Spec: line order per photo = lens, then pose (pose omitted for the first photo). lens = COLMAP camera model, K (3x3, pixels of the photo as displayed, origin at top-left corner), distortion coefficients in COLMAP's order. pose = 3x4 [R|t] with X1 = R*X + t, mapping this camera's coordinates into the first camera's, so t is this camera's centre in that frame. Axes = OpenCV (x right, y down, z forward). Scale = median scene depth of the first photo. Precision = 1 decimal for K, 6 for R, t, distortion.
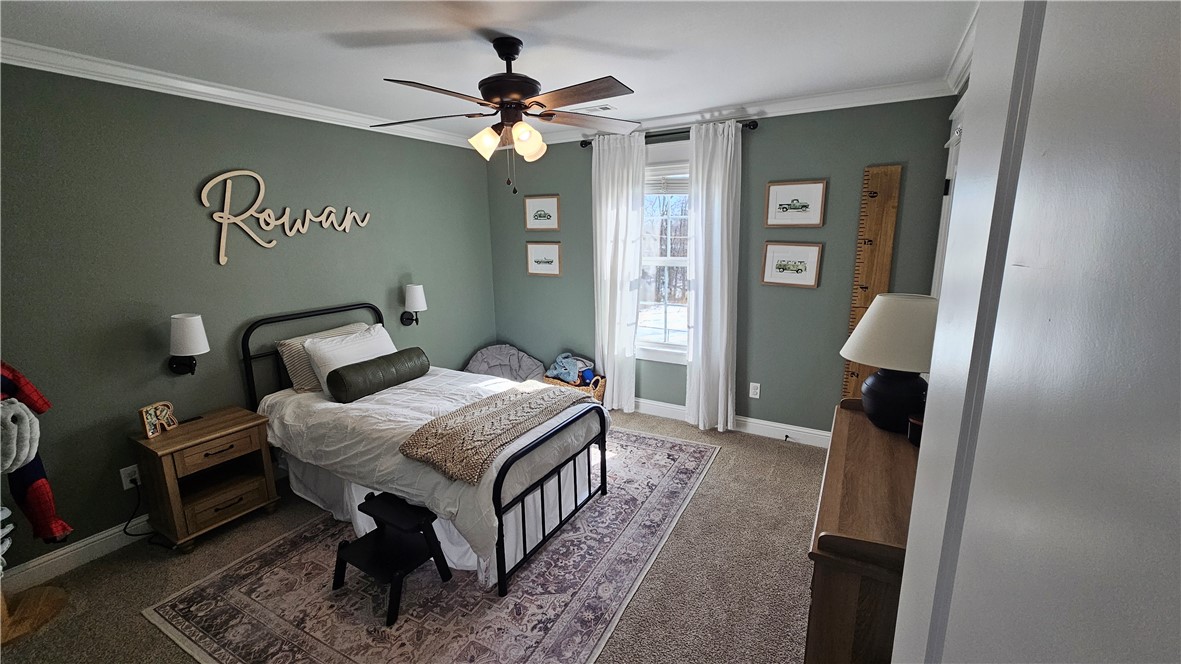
lens RADIAL K [[473.2, 0, 590.5], [0, 473.2, 332.0], [0, 0, 1]] dist [-0.027393, -0.000092]
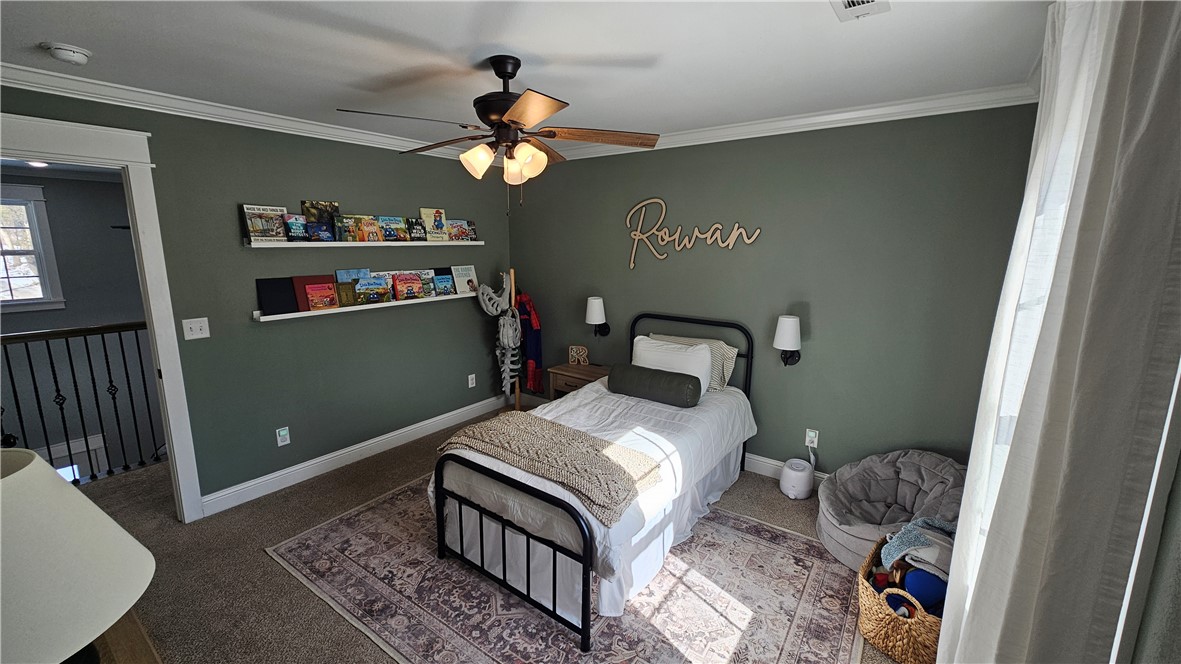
lens RADIAL K [[473.2, 0, 590.5], [0, 473.2, 332.0], [0, 0, 1]] dist [-0.027393, -0.000092]
pose [[-0.115094, 0.196189, -0.973788, 0.625928], [-0.217157, 0.951622, 0.217389, -0.244435], [0.969328, 0.236485, -0.066922, 1.014554]]
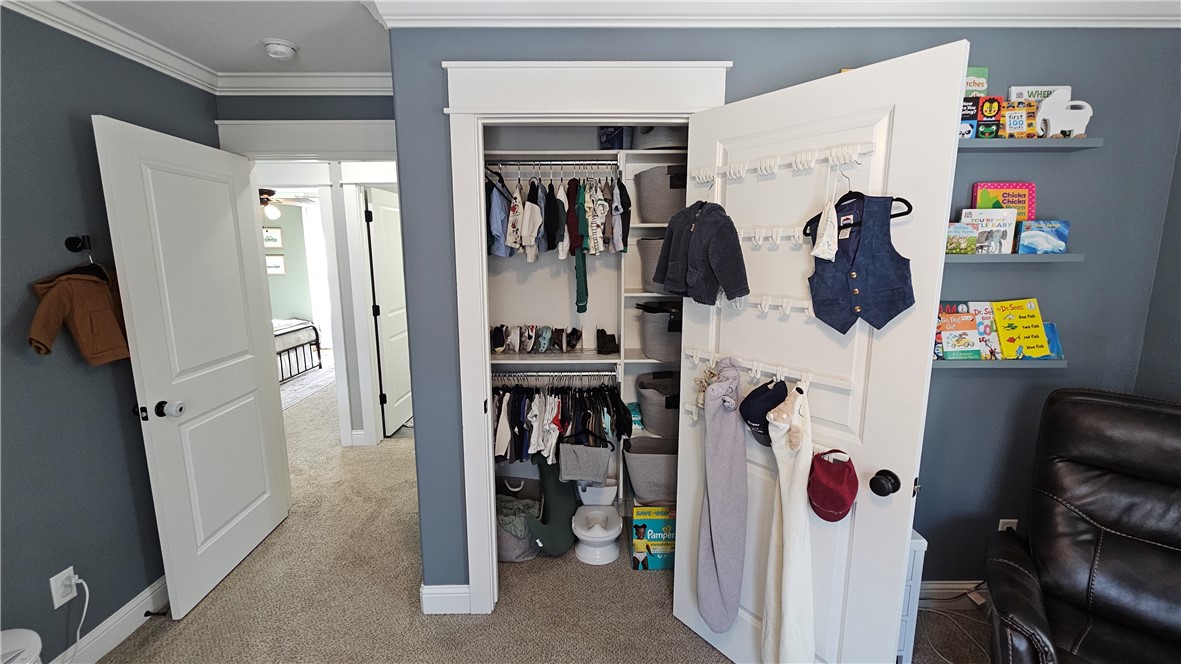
lens RADIAL K [[473.2, 0, 590.5], [0, 473.2, 332.0], [0, 0, 1]] dist [-0.027393, -0.000092]
pose [[0.858826, -0.074278, 0.506854, 0.015121], [0.094001, 0.995482, -0.013393, 0.327963], [-0.503569, 0.059147, 0.861928, -1.531705]]
